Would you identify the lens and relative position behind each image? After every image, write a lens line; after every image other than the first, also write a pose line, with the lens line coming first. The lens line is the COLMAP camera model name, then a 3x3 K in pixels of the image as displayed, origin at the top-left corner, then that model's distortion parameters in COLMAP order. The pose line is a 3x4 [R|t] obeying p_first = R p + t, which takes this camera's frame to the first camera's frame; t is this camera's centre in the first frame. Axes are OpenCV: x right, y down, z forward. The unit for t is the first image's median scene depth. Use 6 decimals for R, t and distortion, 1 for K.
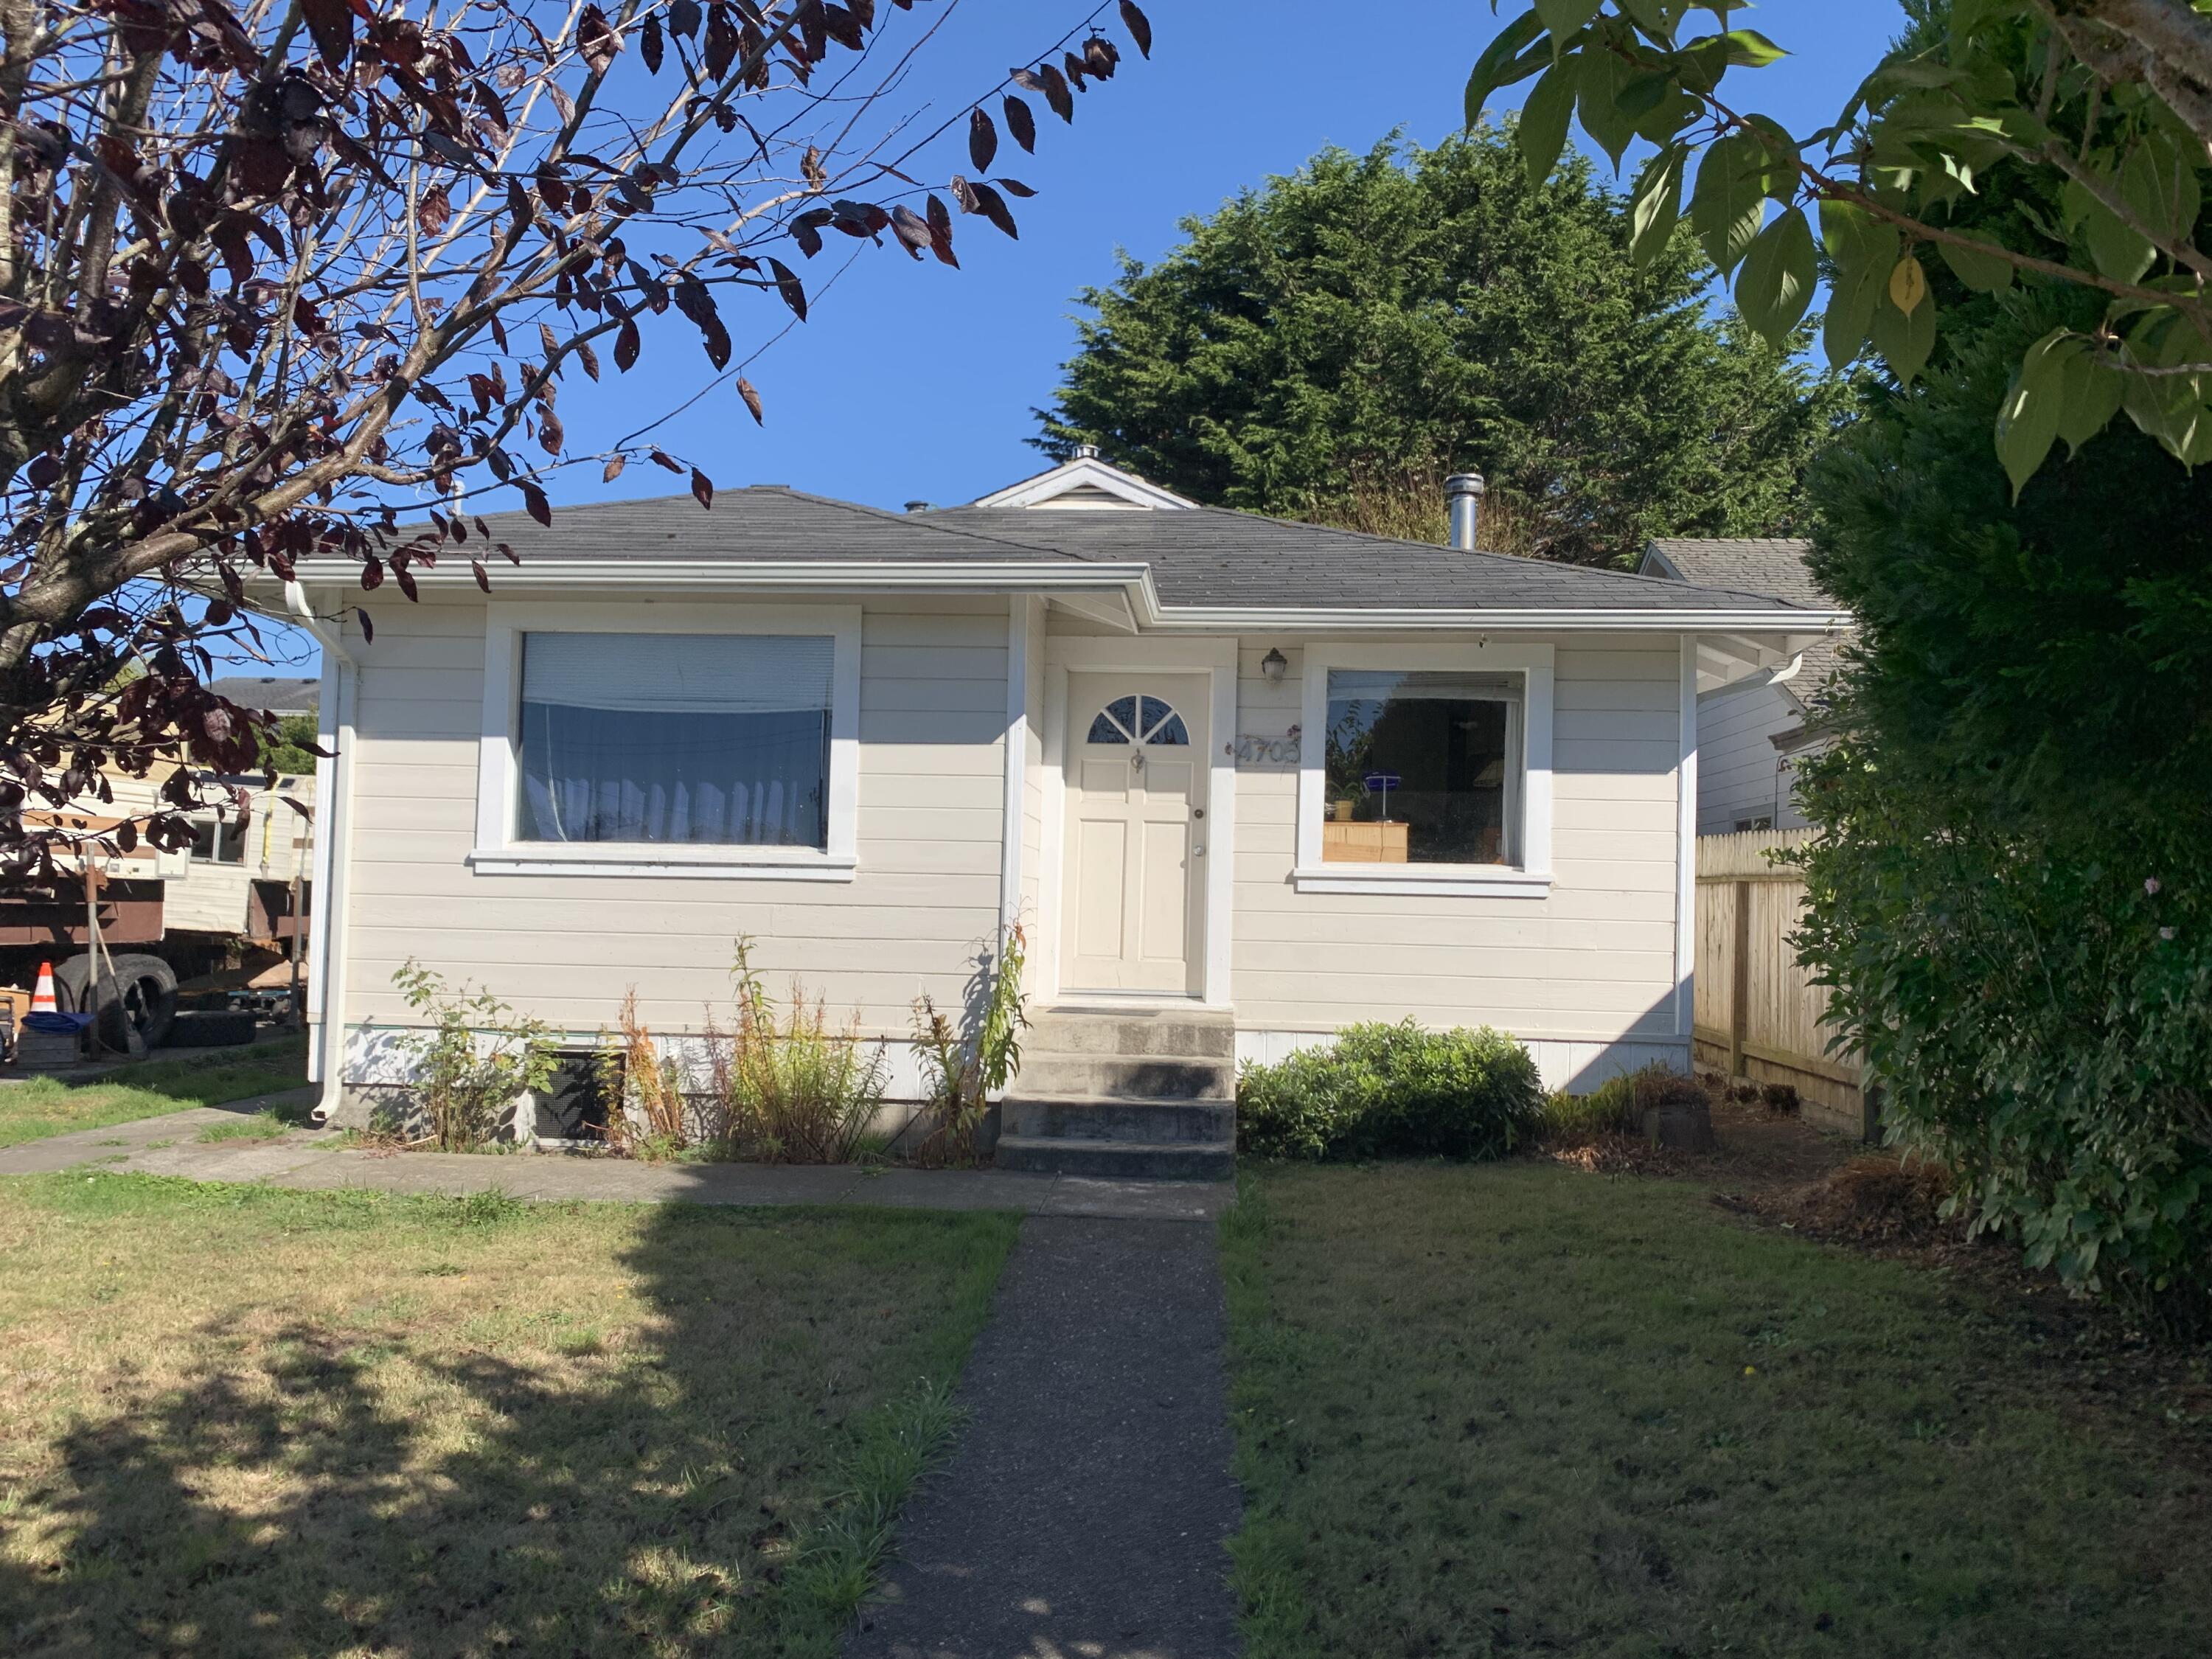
lens RADIAL K [[1718.0, 0, 1098.9], [0, 1718.0, 826.5], [0, 0, 1]] dist [0.024078, 0.001576]
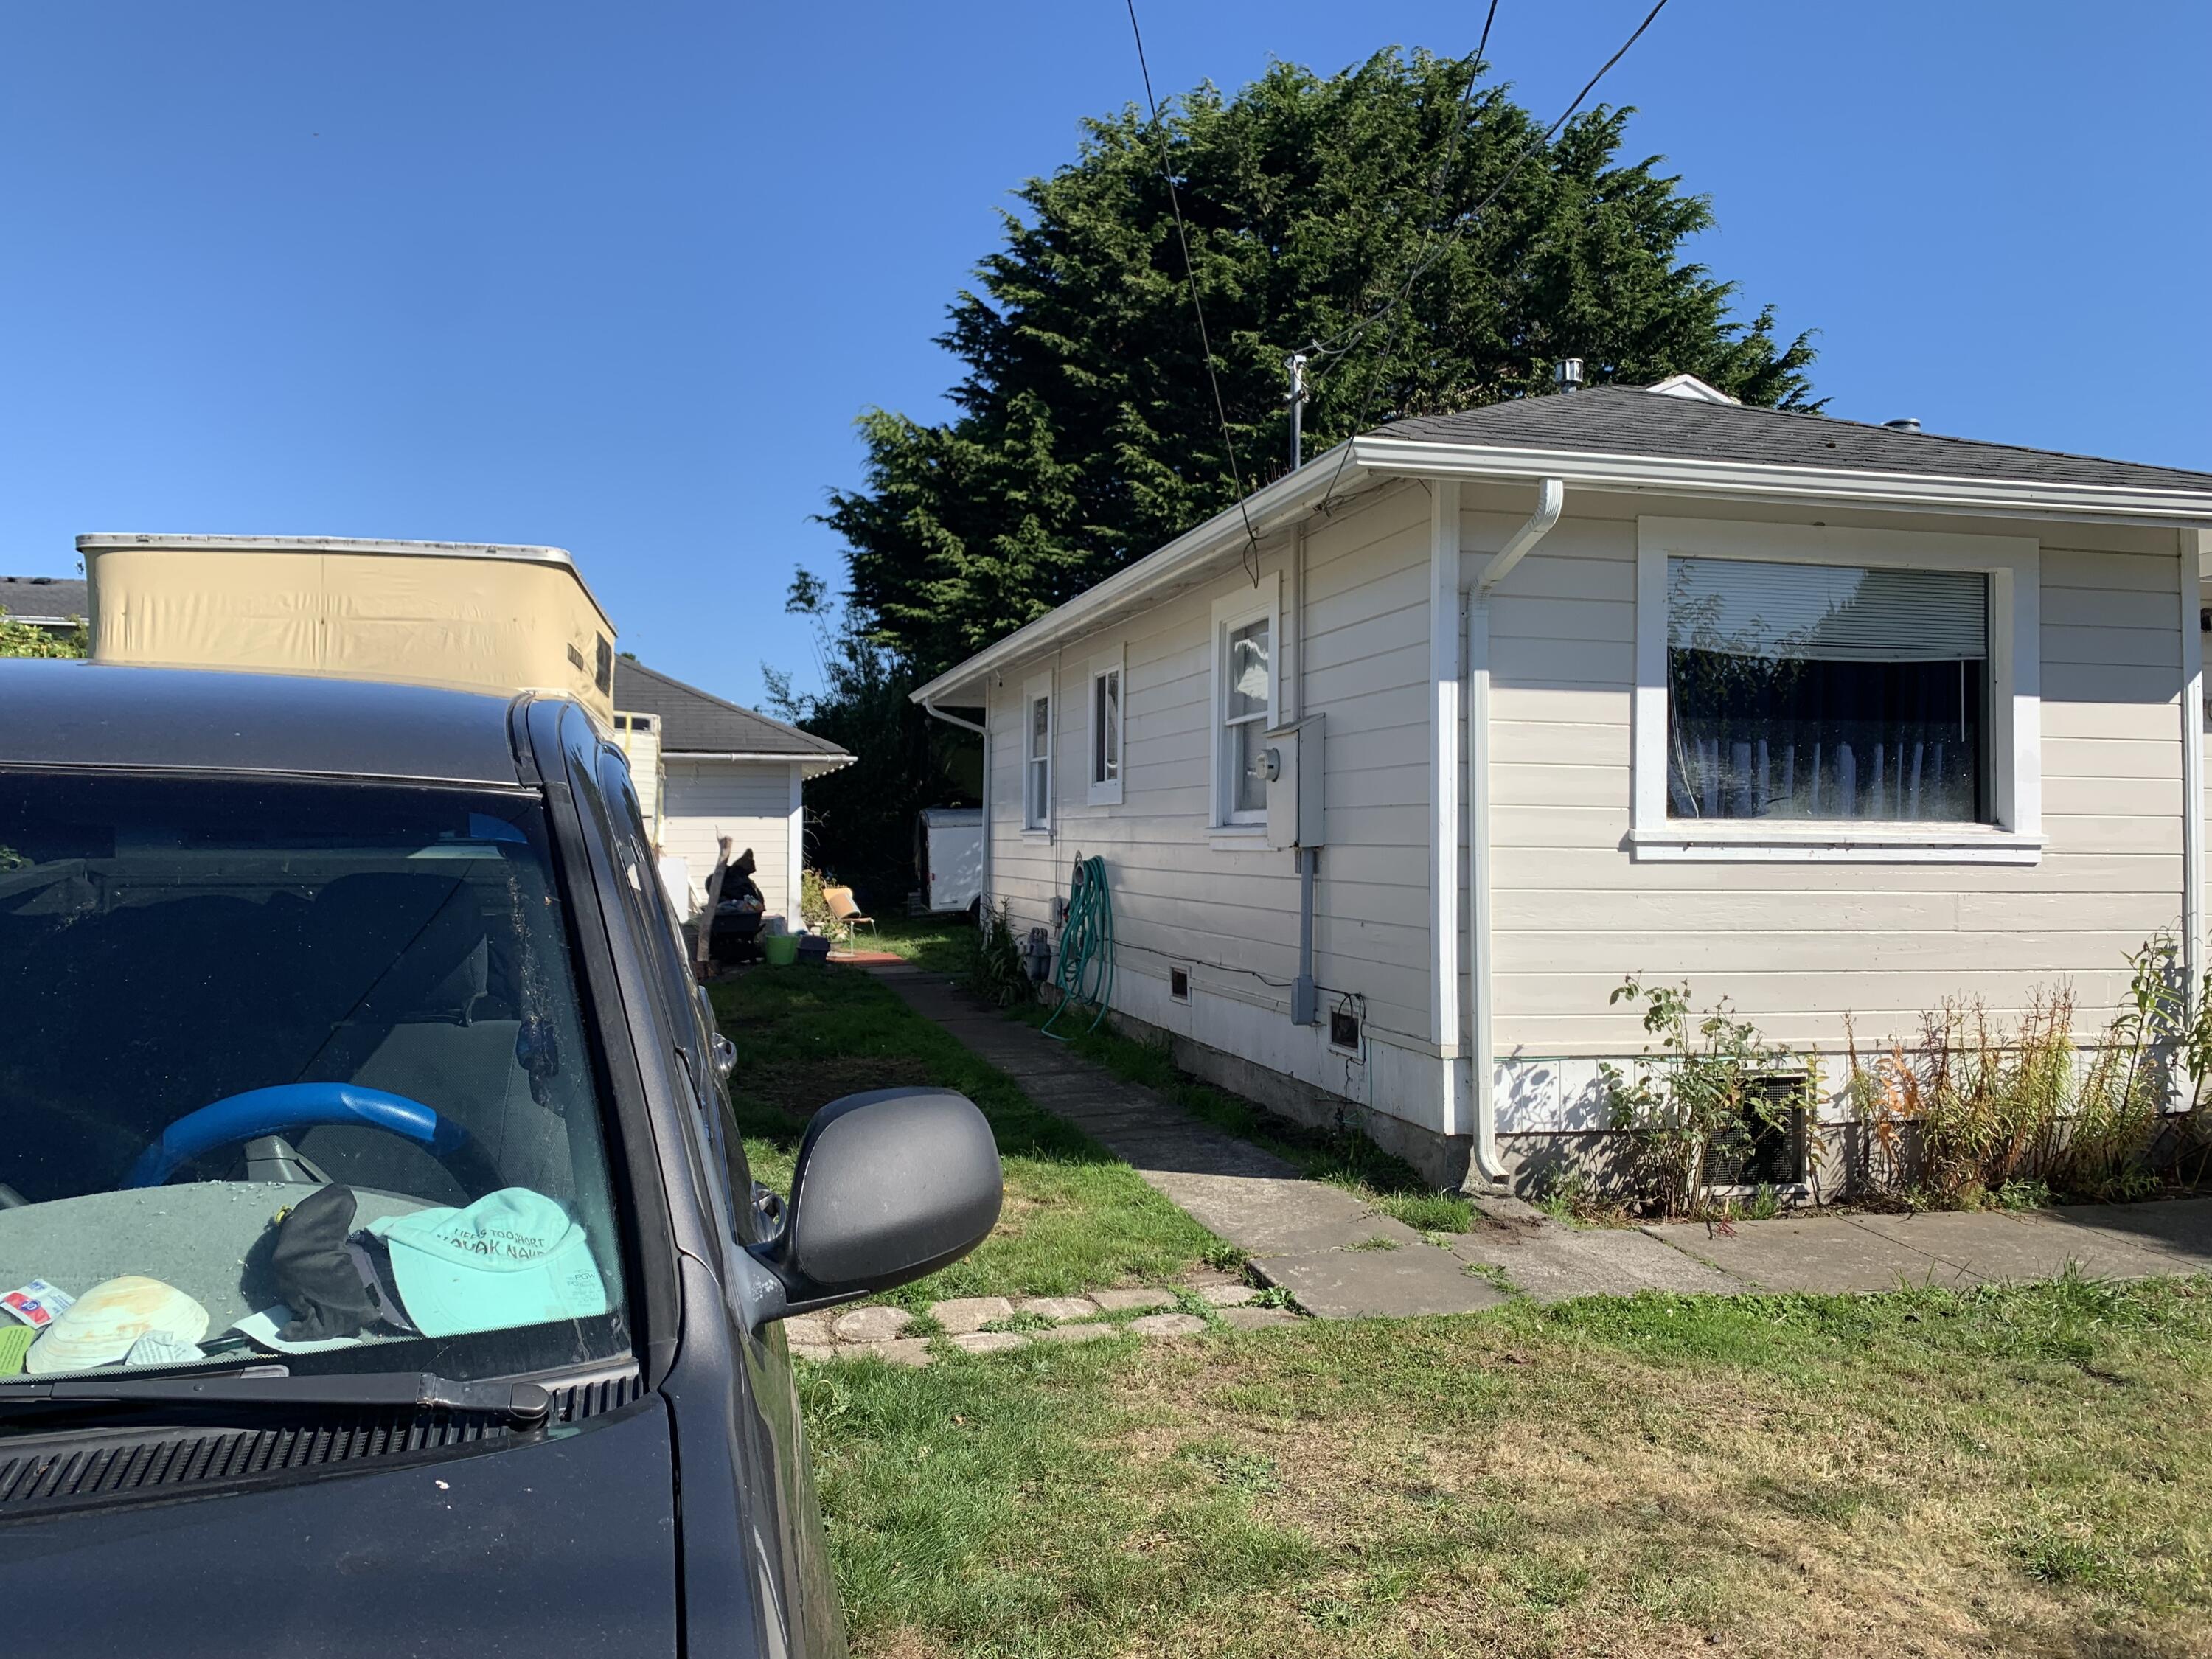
lens RADIAL K [[1718.0, 0, 1098.9], [0, 1718.0, 826.5], [0, 0, 1]] dist [0.024078, 0.001576]
pose [[0.949964, -0.009011, 0.312230, -0.841355], [-0.004010, 0.999150, 0.041037, -0.019580], [-0.312334, -0.040236, 0.949120, 0.329111]]
